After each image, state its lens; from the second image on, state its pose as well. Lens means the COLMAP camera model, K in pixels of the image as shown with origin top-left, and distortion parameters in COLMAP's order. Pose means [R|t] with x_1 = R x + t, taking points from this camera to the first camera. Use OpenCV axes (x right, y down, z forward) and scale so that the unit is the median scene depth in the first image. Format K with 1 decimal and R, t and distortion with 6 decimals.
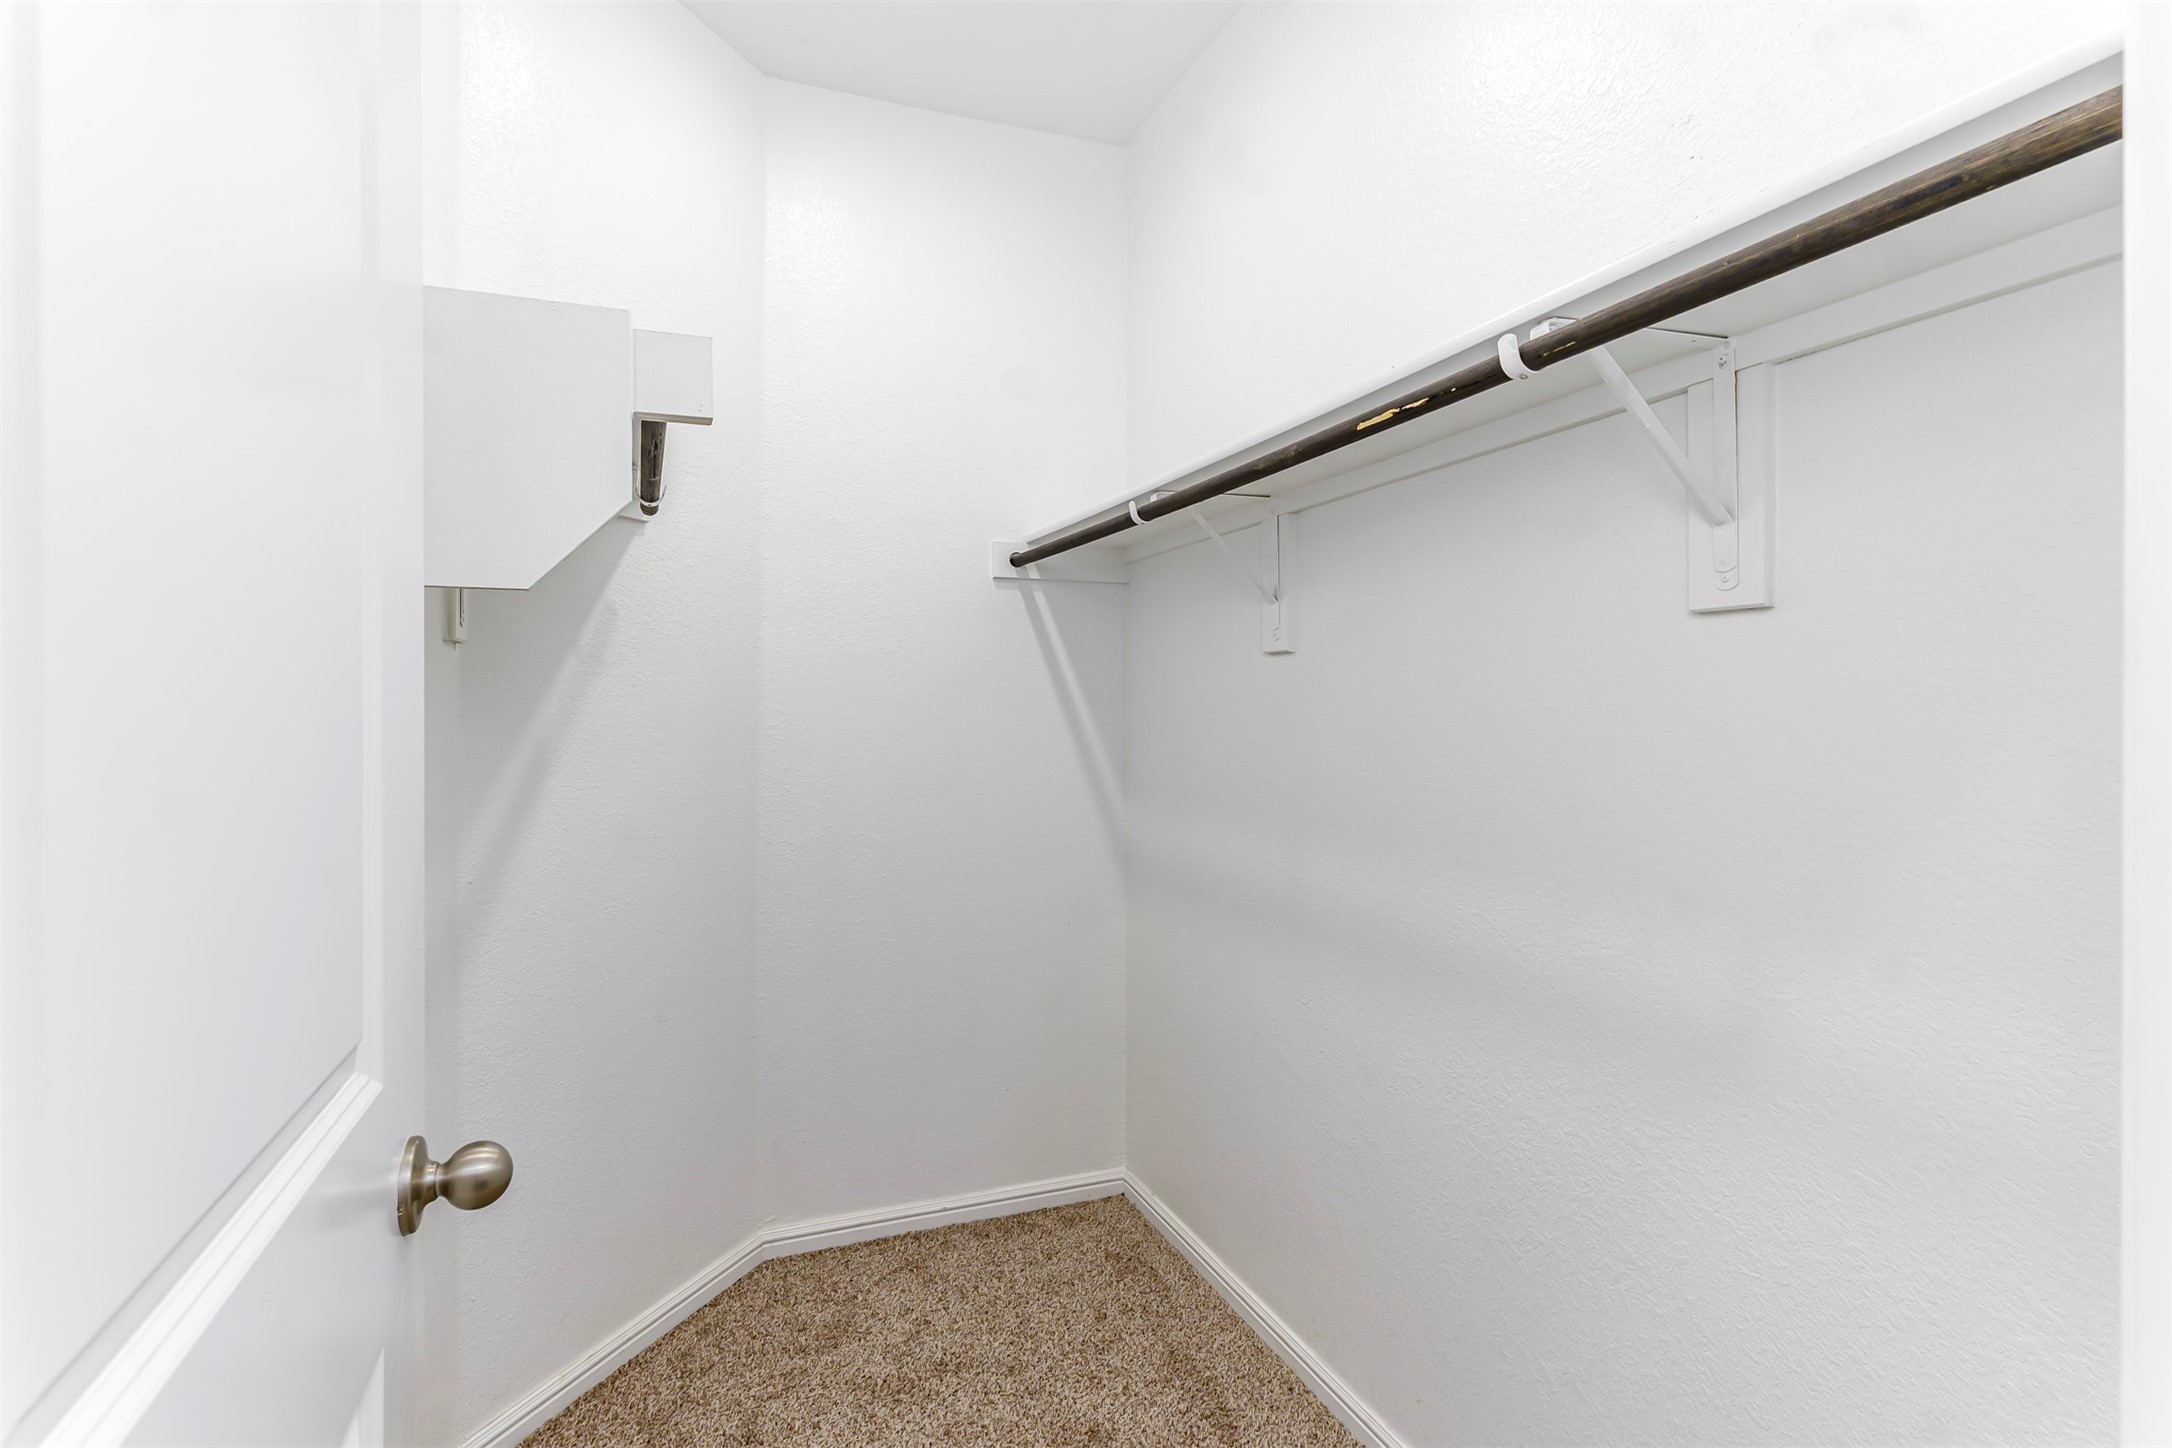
lens RADIAL K [[1021.7, 0, 1082.7], [0, 1021.7, 717.9], [0, 0, 1]] dist [0.006057, 0.000129]
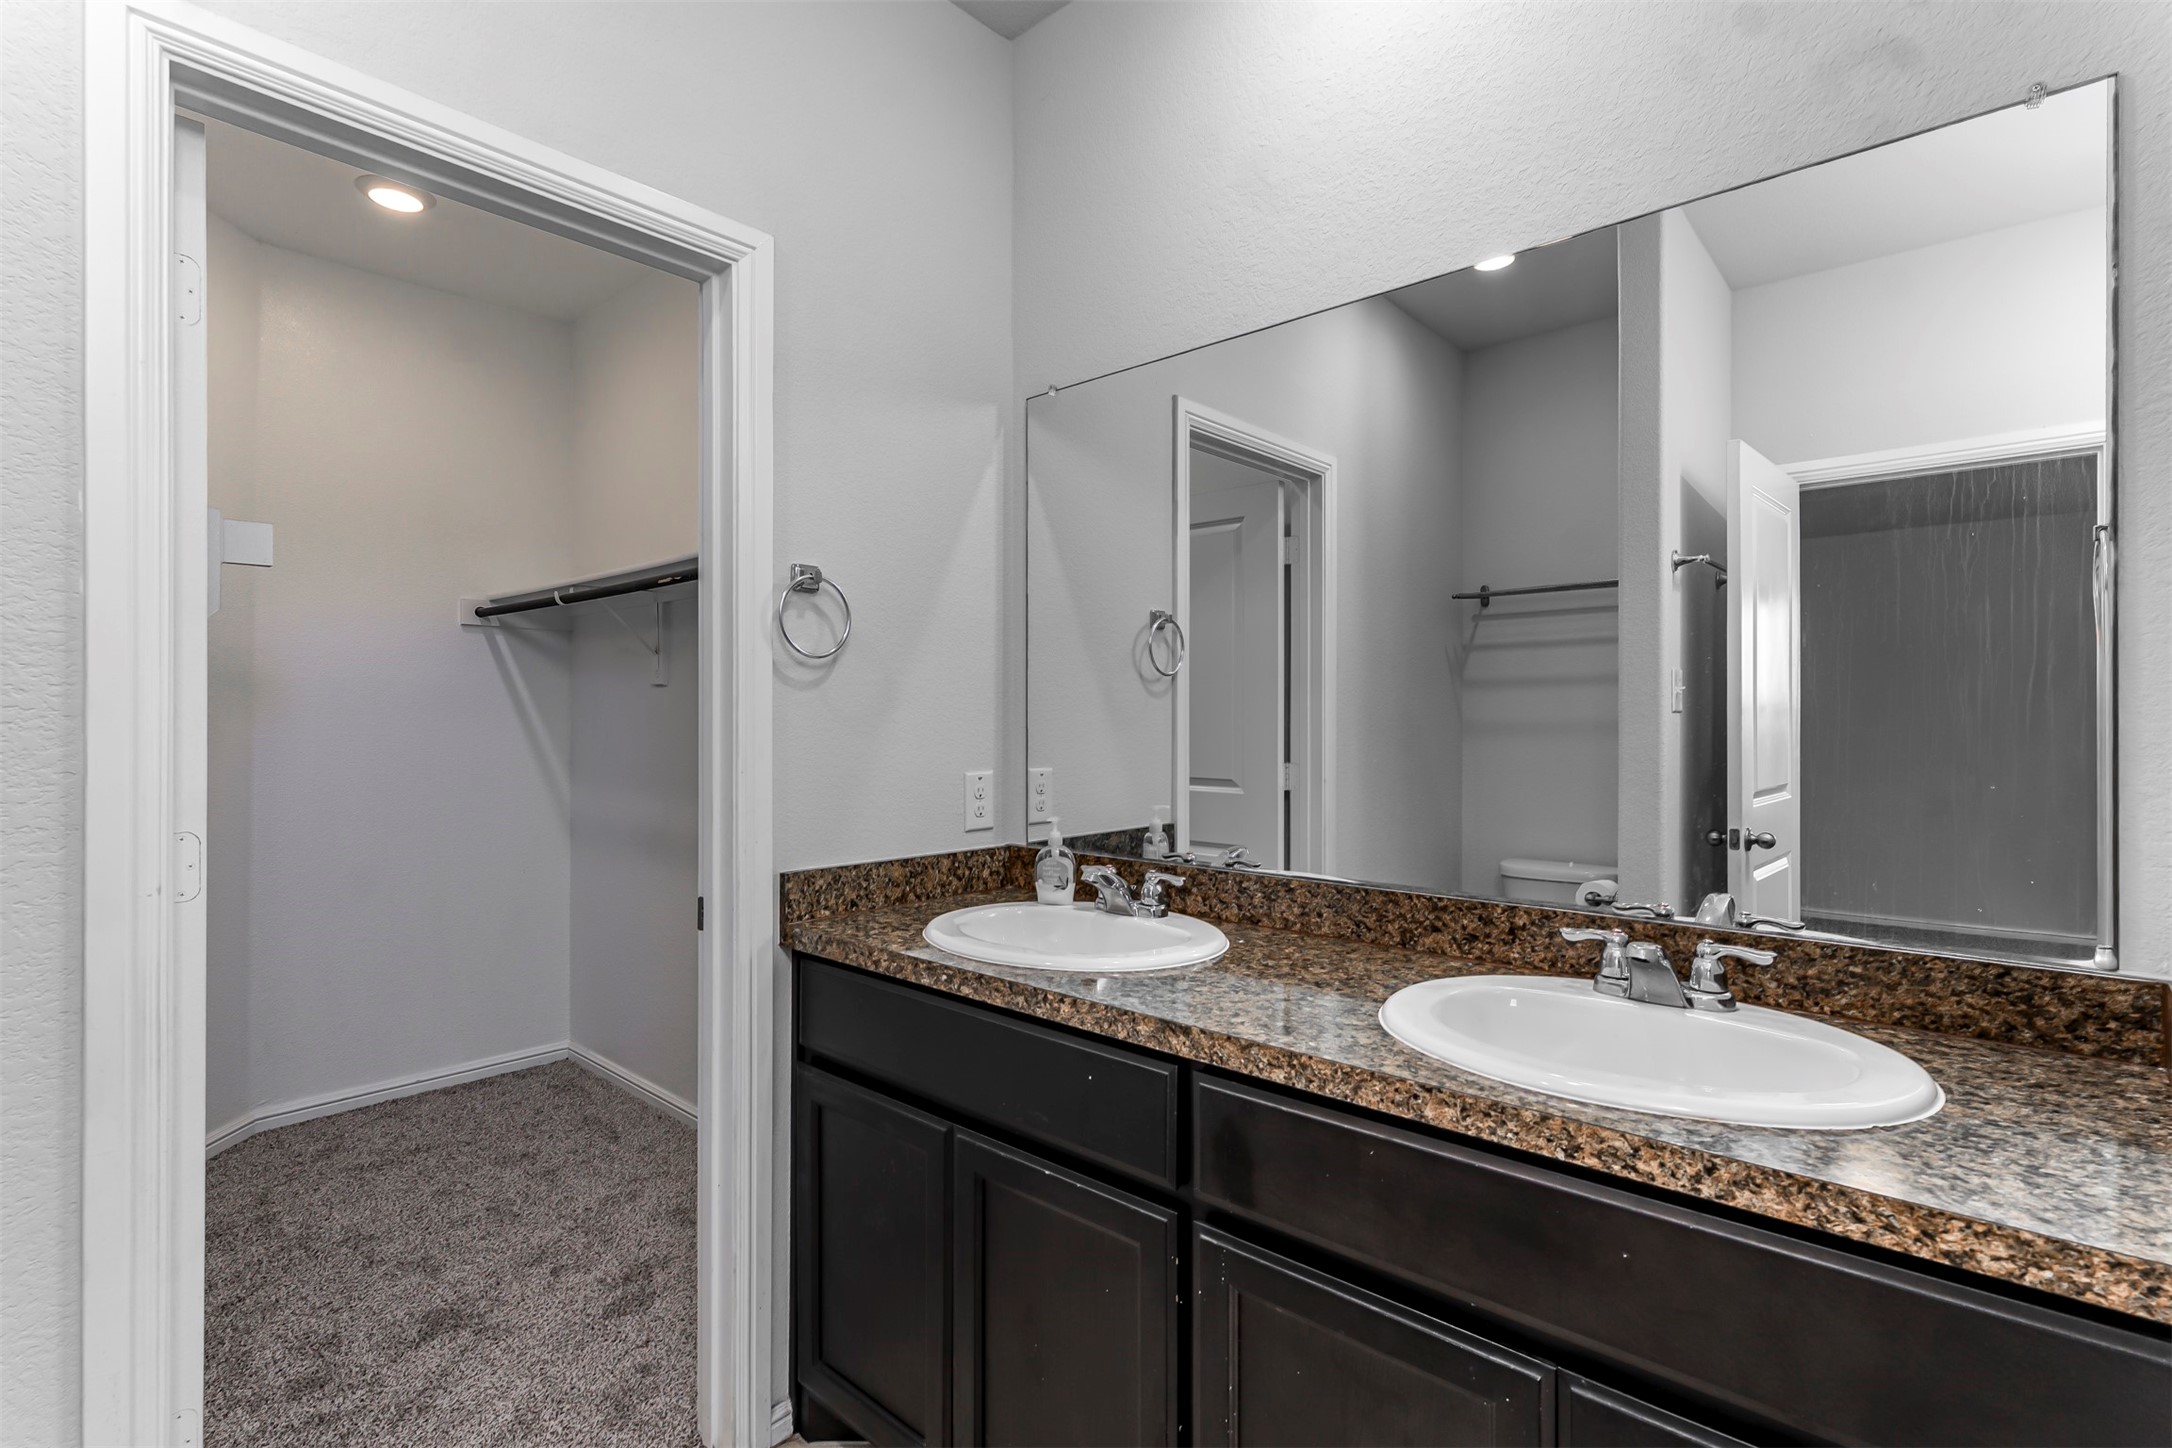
lens RADIAL K [[1021.7, 0, 1092.4], [0, 1021.7, 718.0], [0, 0, 1]] dist [0.006057, 0.000129]
pose [[0.902660, -0.000067, 0.430354, 0.099457], [0.004305, 0.999951, -0.008874, 0.007224], [-0.430332, 0.009863, 0.902617, -0.706863]]
